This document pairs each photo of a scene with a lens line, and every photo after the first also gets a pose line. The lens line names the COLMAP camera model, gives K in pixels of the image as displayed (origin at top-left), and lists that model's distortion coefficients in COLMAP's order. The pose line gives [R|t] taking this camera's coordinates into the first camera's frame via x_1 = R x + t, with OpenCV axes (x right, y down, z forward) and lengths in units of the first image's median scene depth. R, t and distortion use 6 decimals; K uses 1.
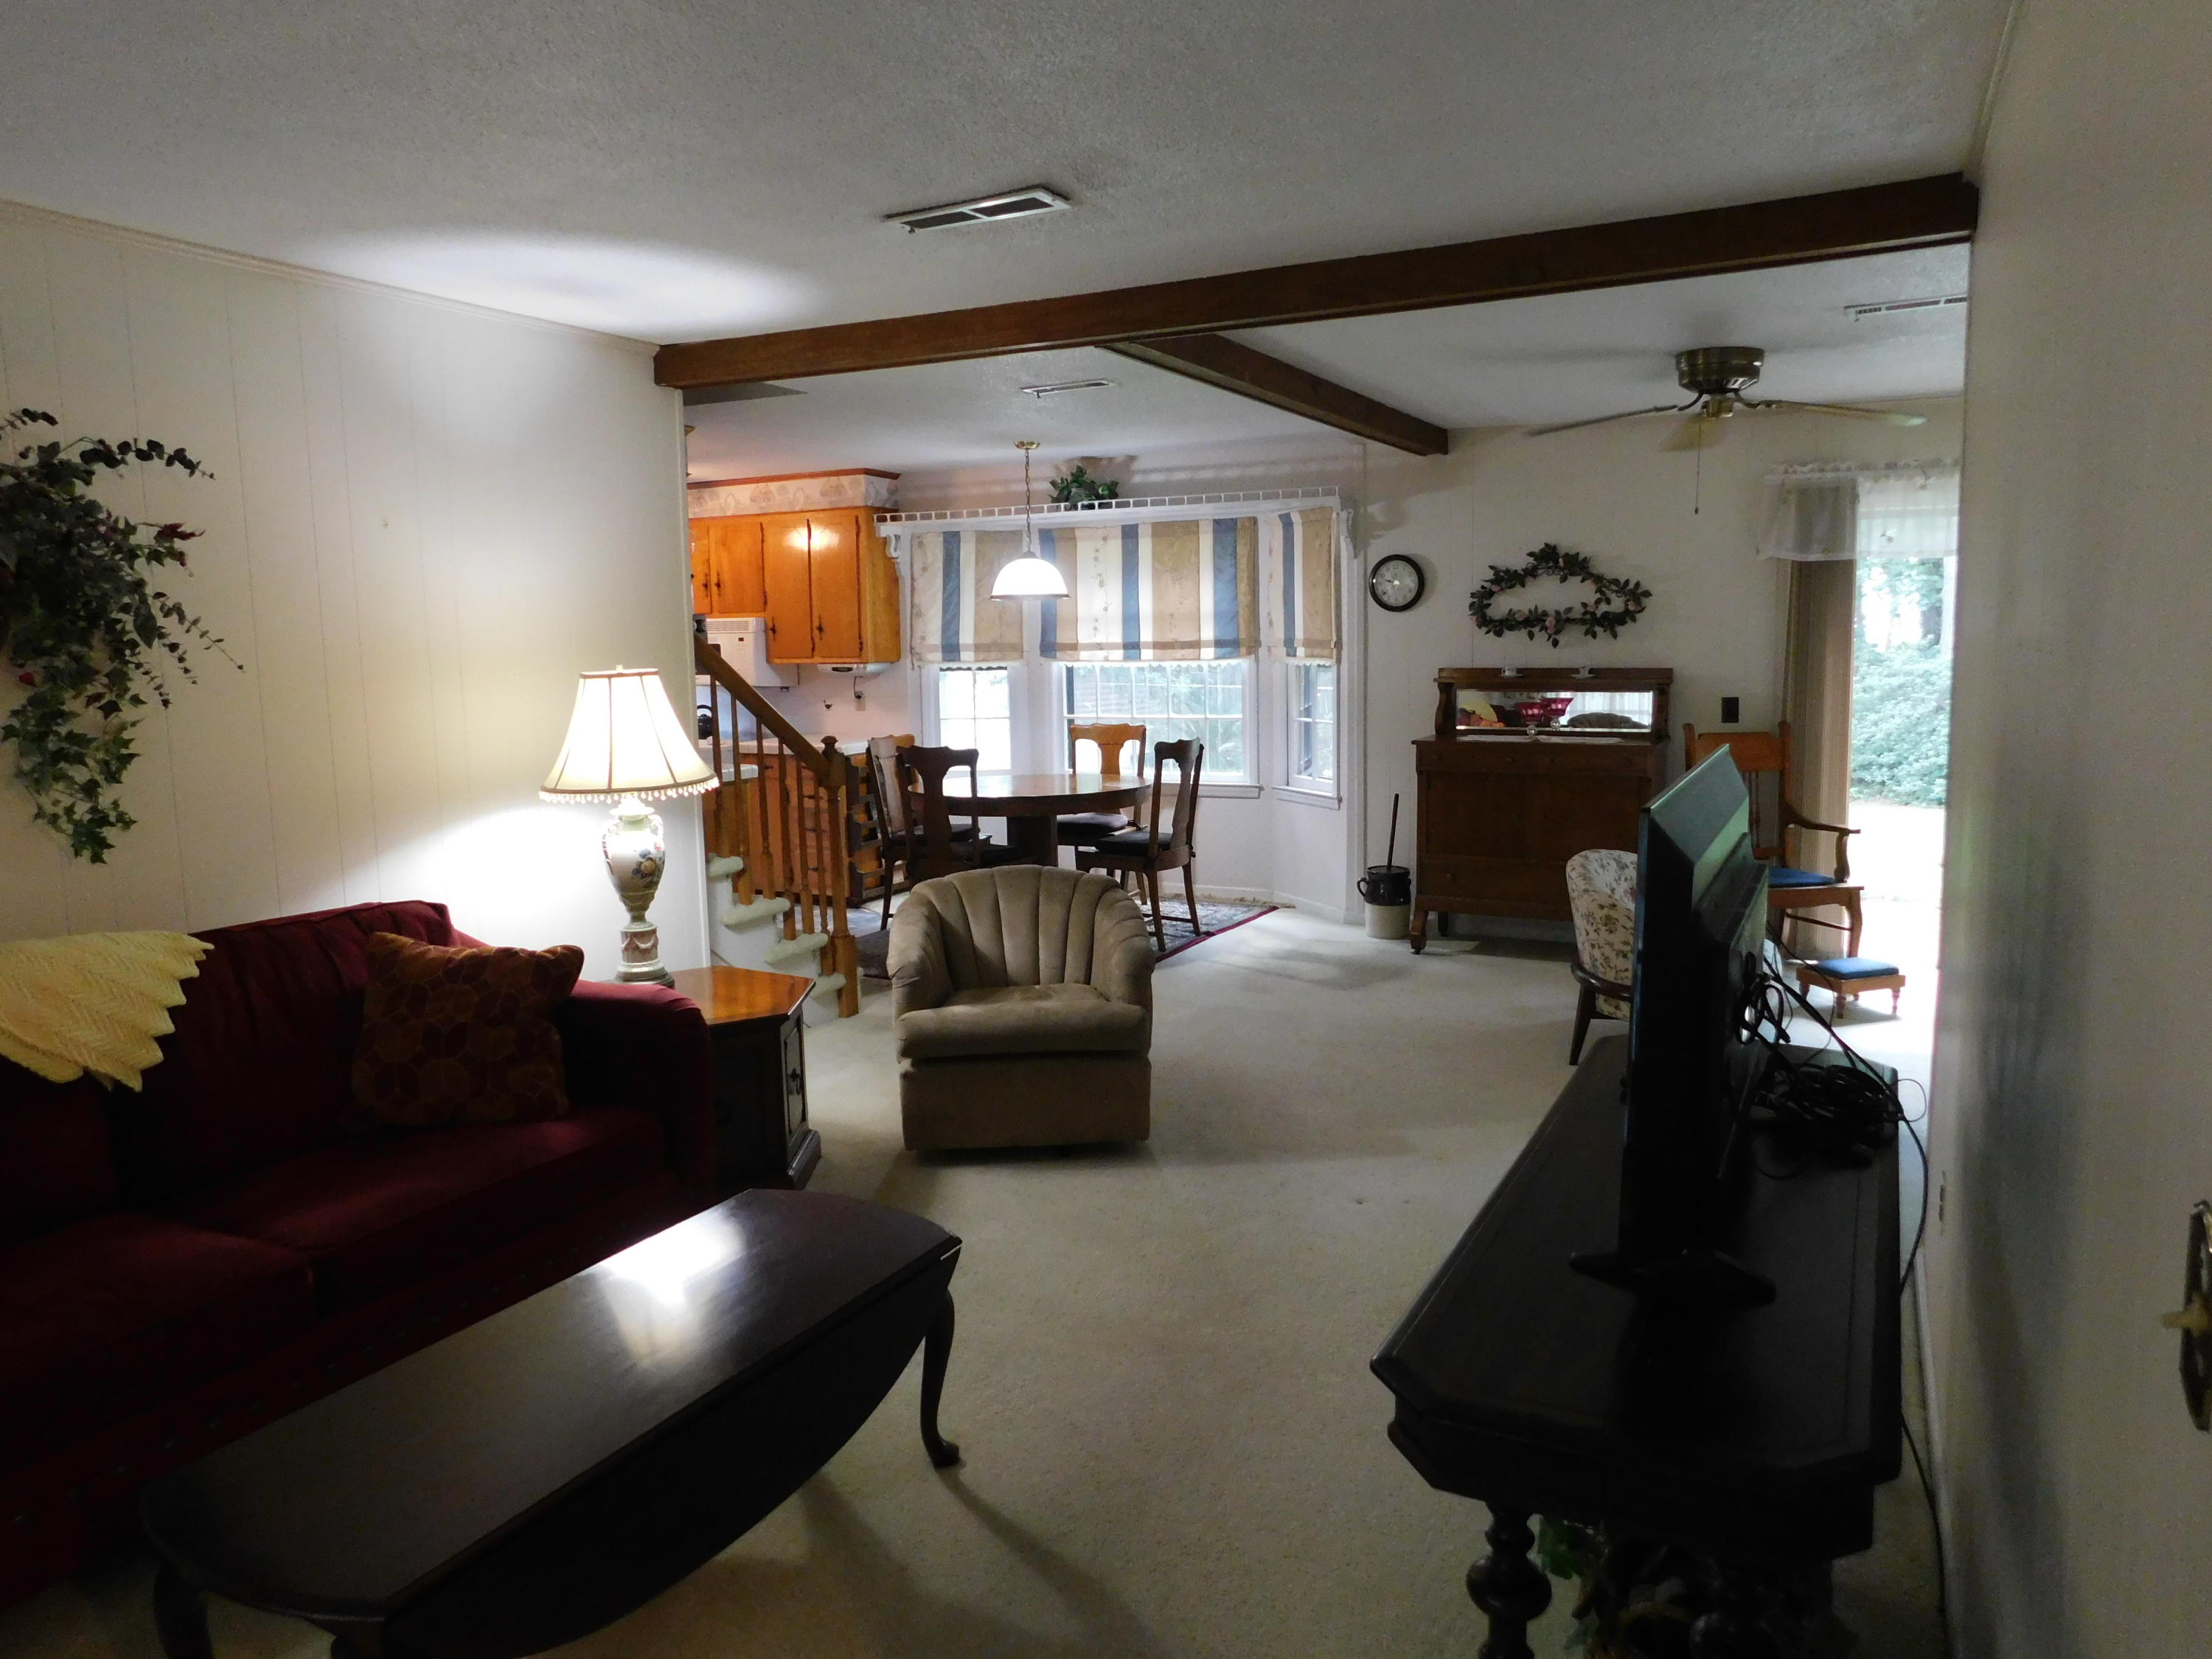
lens RADIAL K [[1483.9, 0, 1109.6], [0, 1483.9, 822.7], [0, 0, 1]] dist [-0.001790, 0.060560]
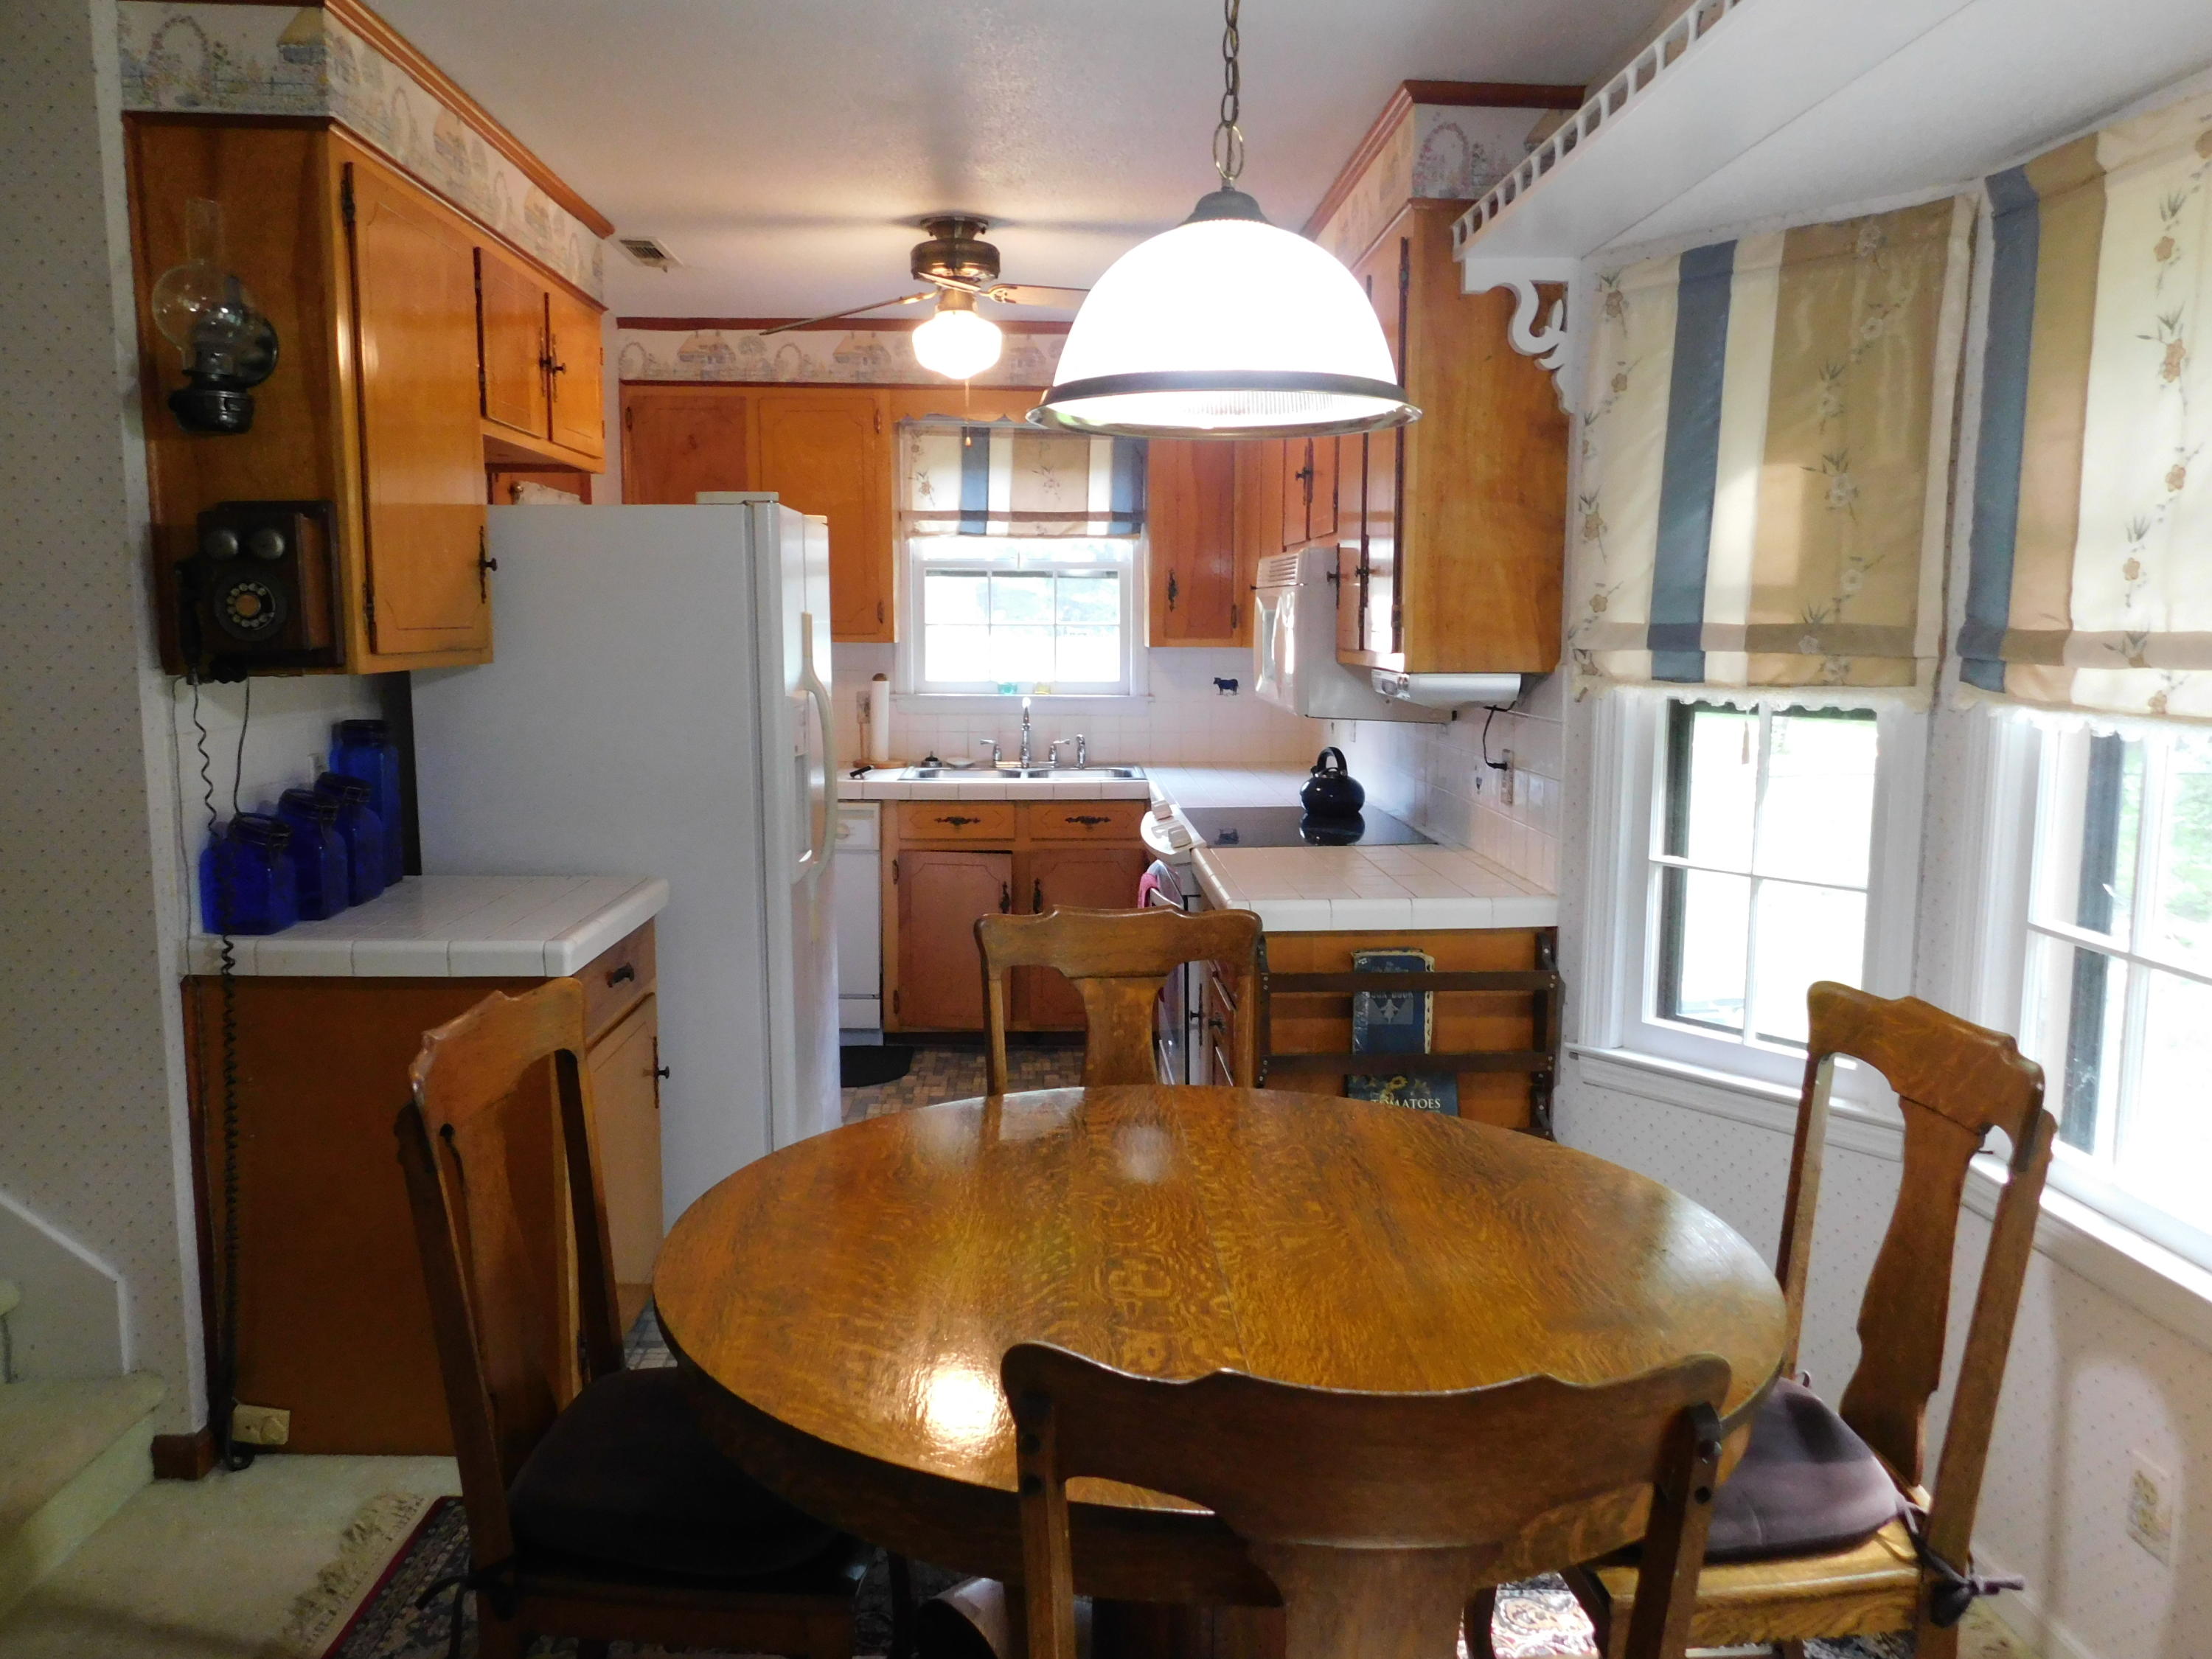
lens RADIAL K [[1633.6, 0, 1106.0], [0, 1633.6, 829.5], [0, 0, 1]] dist [-0.019995, 0.008060]
pose [[0.492827, 0.131080, -0.860198, 0.129373], [-0.125161, 0.988986, 0.078998, -0.092030], [0.861079, 0.068731, 0.503805, 0.746111]]
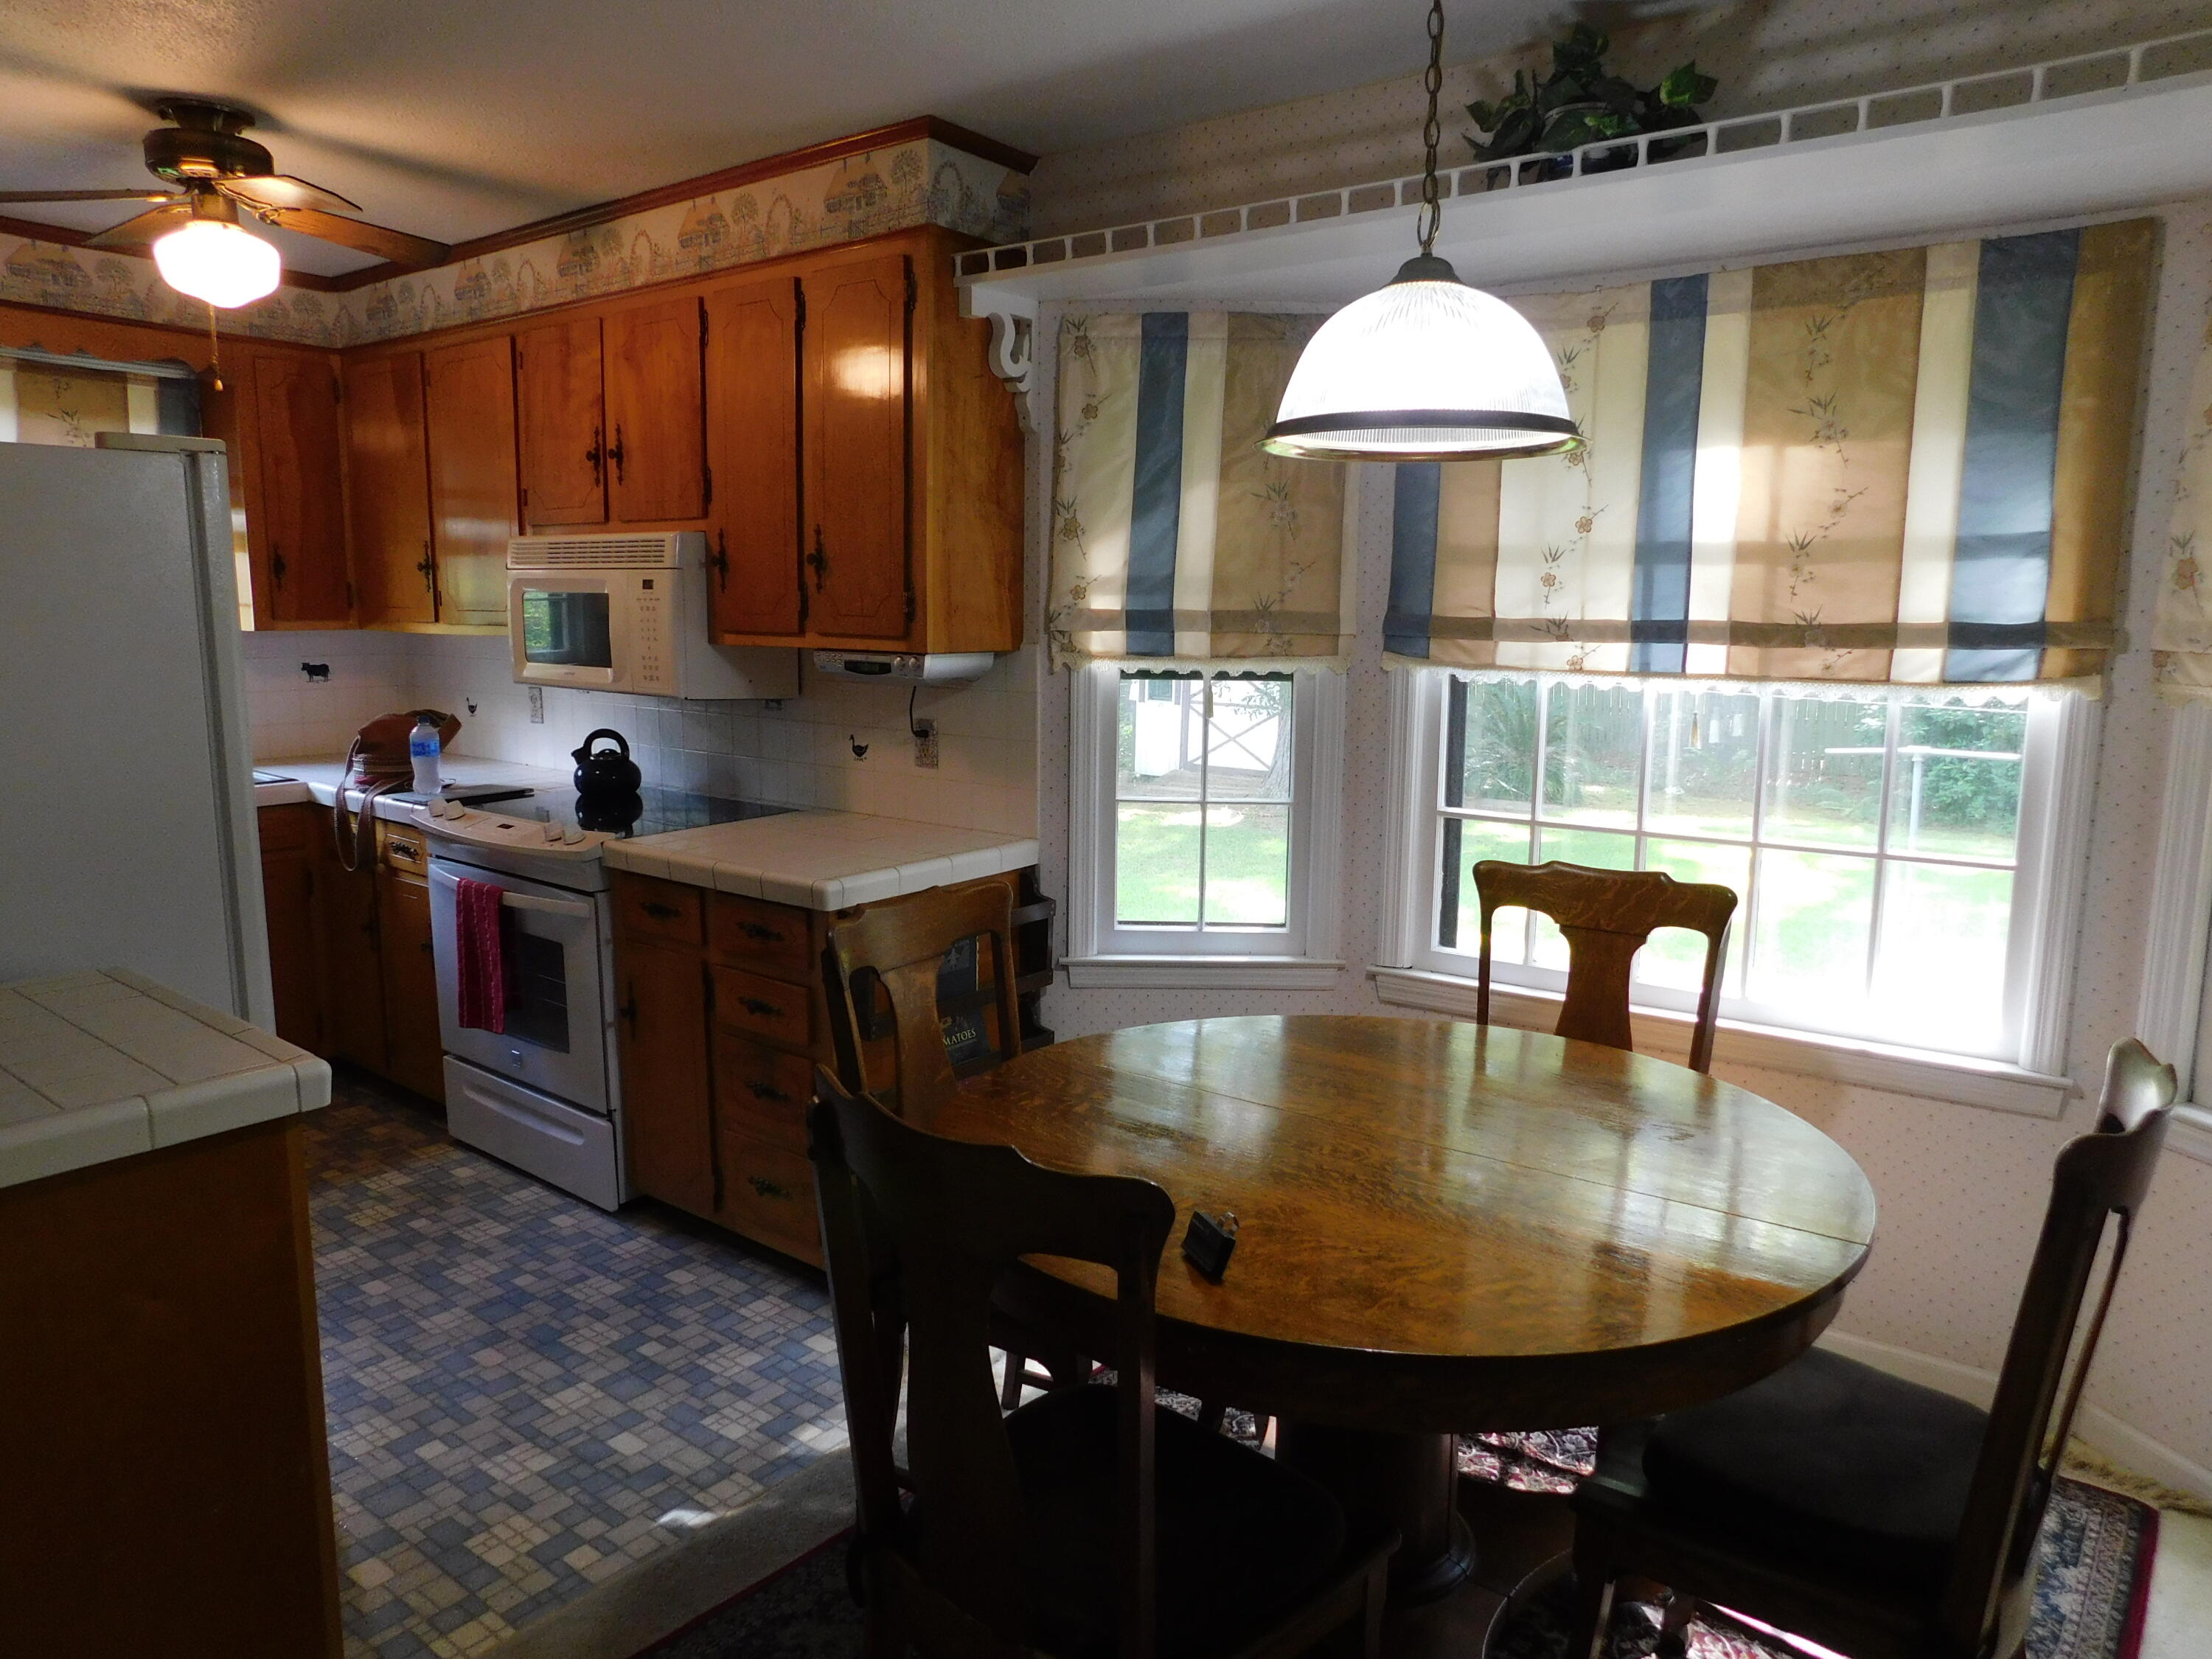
lens RADIAL K [[1463.8, 0, 1106.0], [0, 1463.8, 829.5], [0, 0, 1]] dist [-0.073283, 0.059409]
pose [[0.983914, 0.055975, -0.169645, -0.051814], [-0.051743, 0.998231, 0.029273, -0.075585], [0.170984, -0.020024, 0.985070, 0.635917]]
